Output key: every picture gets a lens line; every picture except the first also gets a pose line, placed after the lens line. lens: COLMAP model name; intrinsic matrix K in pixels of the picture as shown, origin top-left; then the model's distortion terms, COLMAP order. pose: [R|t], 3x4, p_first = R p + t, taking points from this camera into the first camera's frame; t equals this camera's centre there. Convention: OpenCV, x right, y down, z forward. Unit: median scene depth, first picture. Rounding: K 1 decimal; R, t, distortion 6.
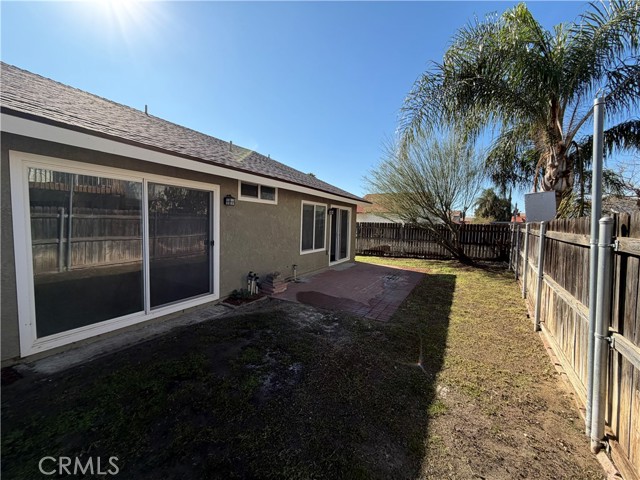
lens RADIAL K [[254.6, 0, 320.0], [0, 254.6, 240.0], [0, 0, 1]] dist [-0.000372, -0.000066]
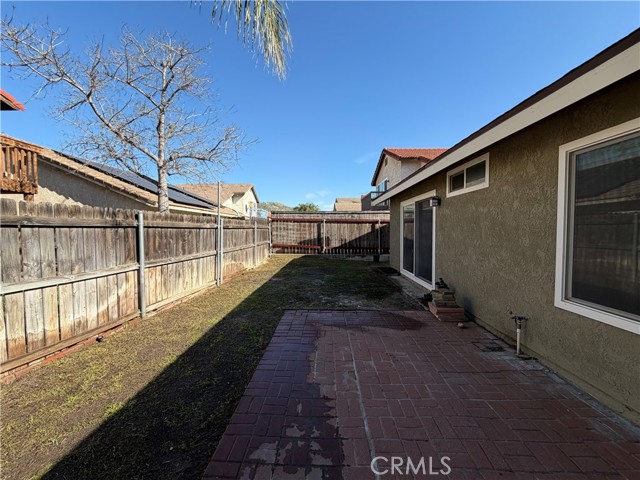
lens RADIAL K [[254.6, 0, 320.0], [0, 254.6, 240.0], [0, 0, 1]] dist [-0.000372, -0.000066]
pose [[-0.884766, 0.002264, -0.466031, 0.427763], [-0.047781, 0.994278, 0.095544, -0.057584], [0.463580, 0.106802, -0.879595, 1.335154]]
